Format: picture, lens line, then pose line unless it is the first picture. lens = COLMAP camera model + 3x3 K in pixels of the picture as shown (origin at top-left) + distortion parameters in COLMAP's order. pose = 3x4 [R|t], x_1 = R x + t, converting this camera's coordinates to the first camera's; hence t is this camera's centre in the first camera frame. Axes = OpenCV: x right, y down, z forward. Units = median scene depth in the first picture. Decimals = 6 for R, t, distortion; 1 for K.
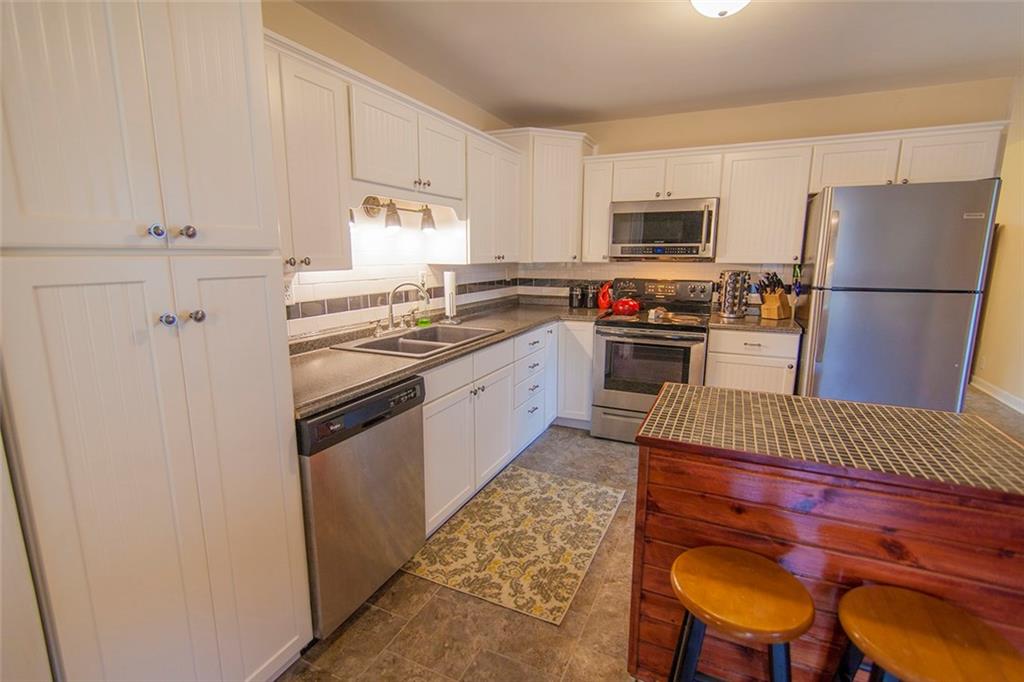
lens RADIAL K [[483.1, 0, 512.0], [0, 483.1, 341.0], [0, 0, 1]] dist [-0.002092, -0.000263]
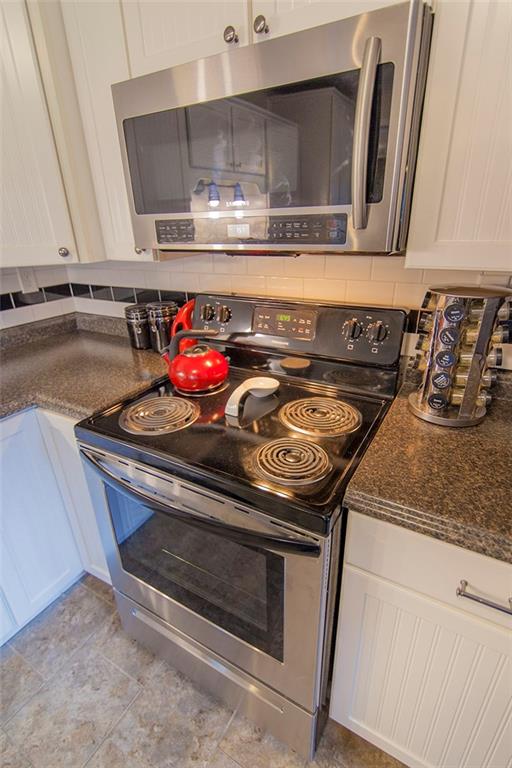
lens RADIAL K [[362.3, 0, 271.7], [0, 362.3, 370.9], [0, 0, 1]] dist [-0.002092, -0.000263]
pose [[0.995614, 0.010985, -0.092910, 0.345564], [0.008757, 0.977781, 0.209444, -0.141493], [0.093147, -0.209339, 0.973396, 0.719553]]
